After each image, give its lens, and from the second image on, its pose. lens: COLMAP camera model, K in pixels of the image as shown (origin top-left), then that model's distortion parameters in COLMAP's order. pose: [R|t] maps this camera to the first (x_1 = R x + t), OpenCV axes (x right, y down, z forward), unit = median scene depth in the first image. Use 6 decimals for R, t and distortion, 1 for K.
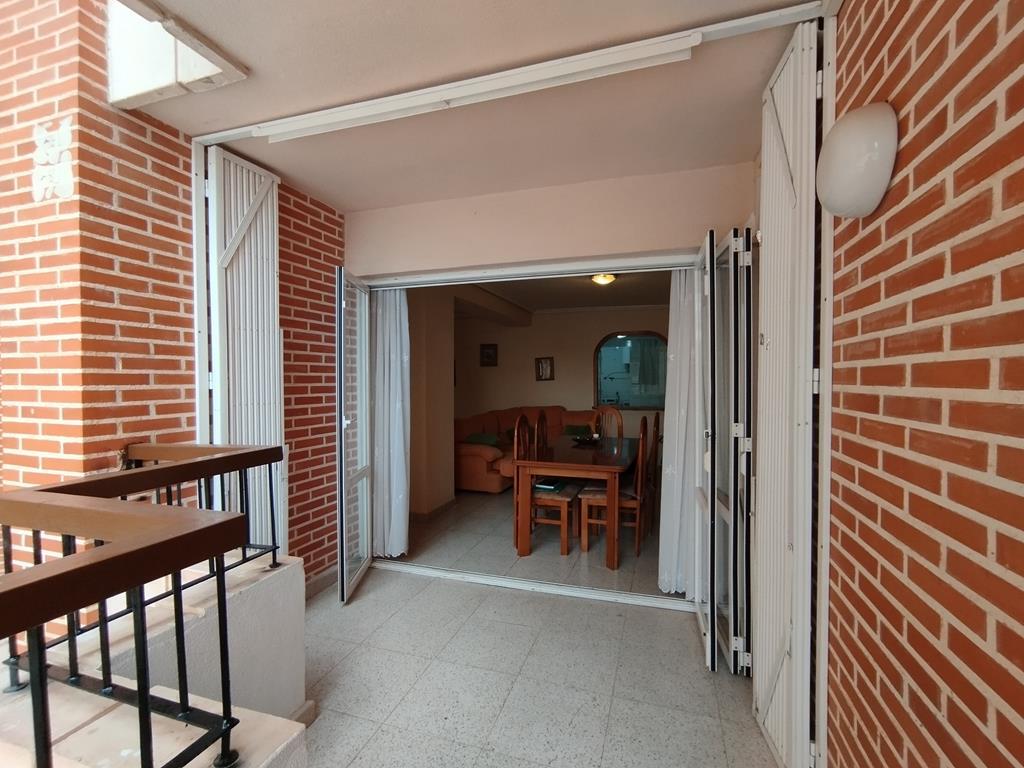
lens RADIAL K [[468.1, 0, 512.0], [0, 468.1, 393.7], [0, 0, 1]] dist [0.016426, -0.002031]
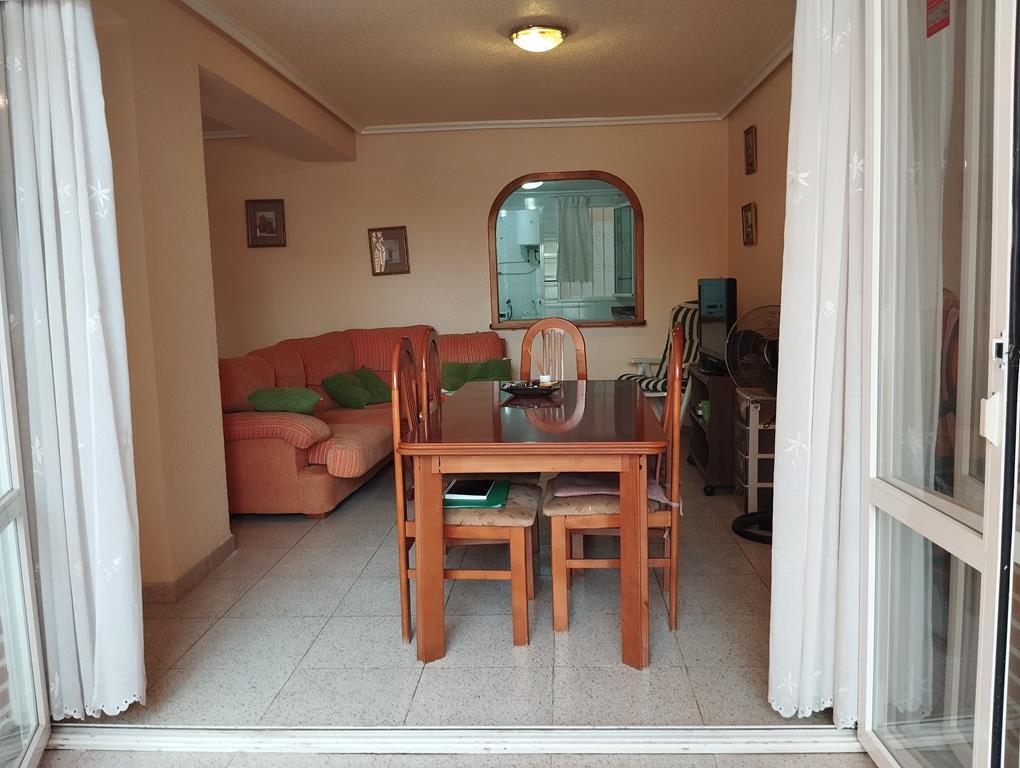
lens RADIAL K [[840.1, 0, 513.3], [0, 840.1, 382.1], [0, 0, 1]] dist [0.065024, -0.120608]
pose [[0.964845, -0.054787, 0.257046, -0.113117], [0.032676, 0.995449, 0.089520, 0.027351], [-0.260780, -0.077973, 0.962244, 0.311382]]
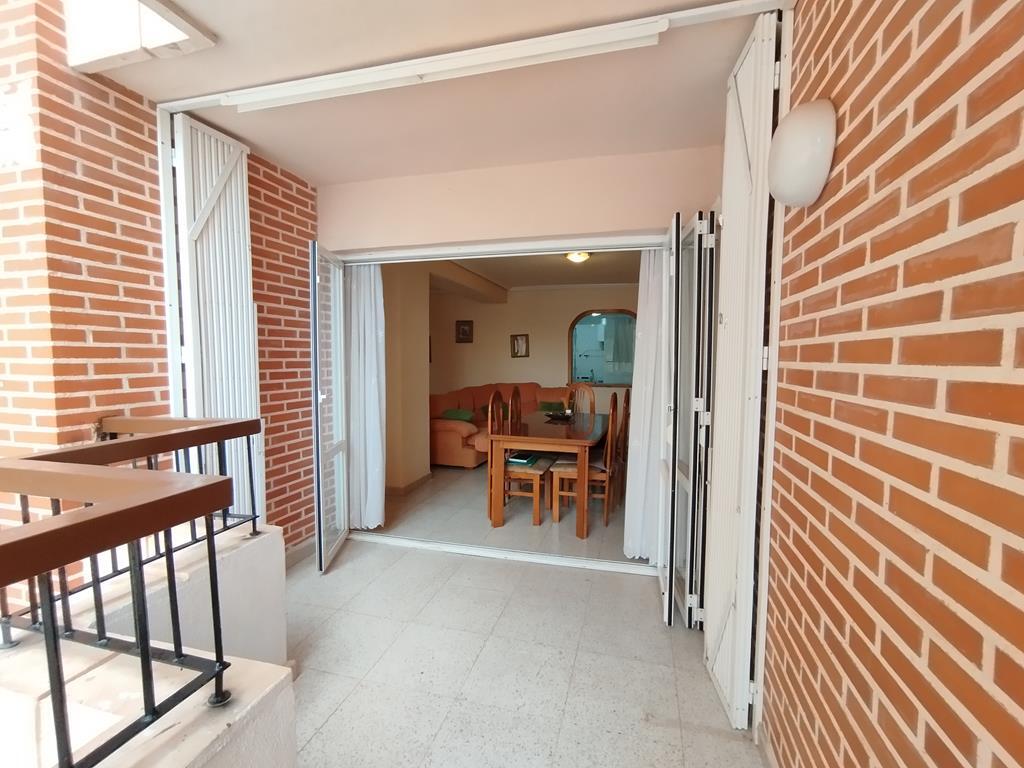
lens RADIAL K [[468.1, 0, 508.0], [0, 468.1, 392.7], [0, 0, 1]] dist [0.016426, -0.002031]
pose [[0.999092, 0.003090, 0.042484, 0.004710], [-0.005060, 0.998914, 0.046326, 0.002523], [-0.042295, -0.046499, 0.998023, -0.025905]]
